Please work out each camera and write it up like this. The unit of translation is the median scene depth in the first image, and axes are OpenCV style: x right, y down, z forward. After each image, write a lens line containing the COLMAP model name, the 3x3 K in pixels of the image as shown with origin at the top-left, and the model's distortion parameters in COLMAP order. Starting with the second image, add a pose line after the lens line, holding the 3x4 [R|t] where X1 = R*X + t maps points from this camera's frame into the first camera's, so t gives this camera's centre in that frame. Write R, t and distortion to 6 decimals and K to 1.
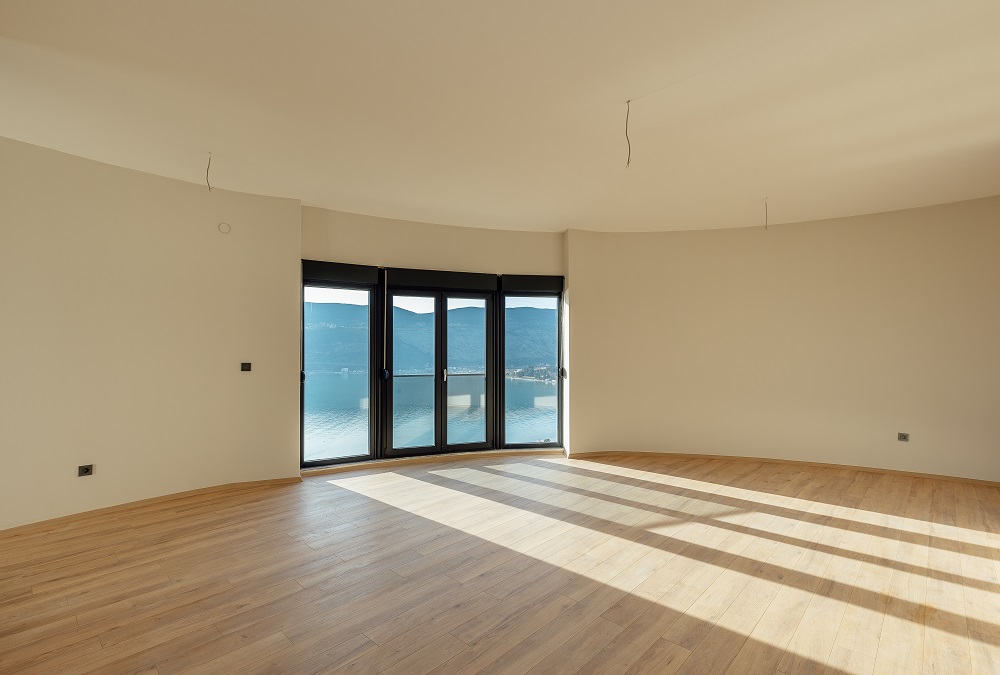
lens RADIAL K [[467.9, 0, 504.4], [0, 467.9, 343.6], [0, 0, 1]] dist [0.003443, 0.000258]
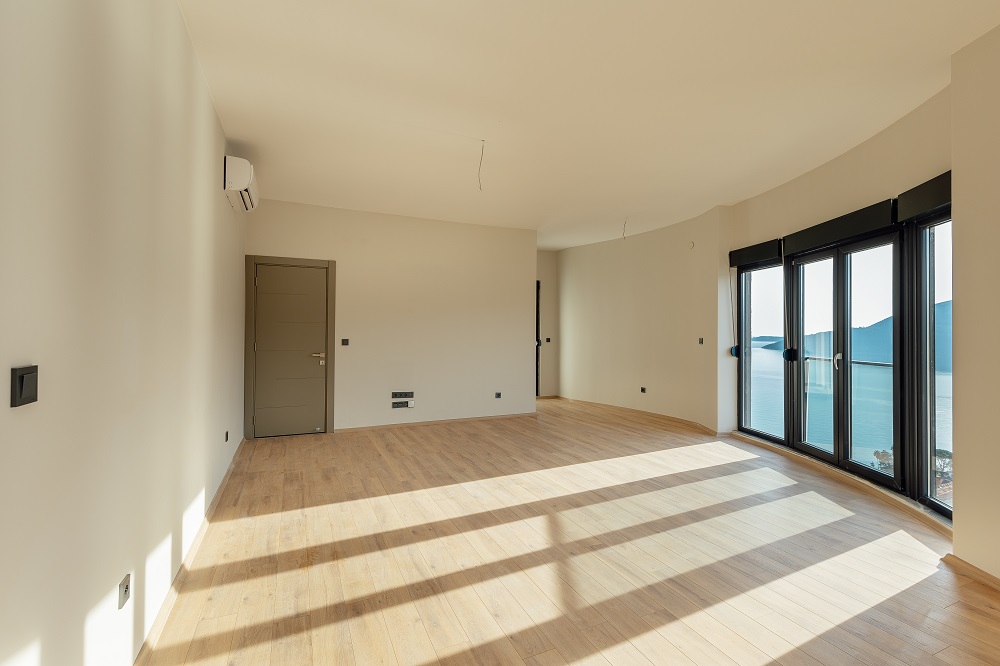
lens RADIAL K [[467.9, 0, 505.2], [0, 467.9, 330.3], [0, 0, 1]] dist [0.003443, 0.000258]
pose [[-0.392512, -0.005936, -0.919728, 1.230635], [0.006371, 0.999938, -0.009172, 0.034967], [0.919725, -0.009460, -0.392450, 1.326830]]
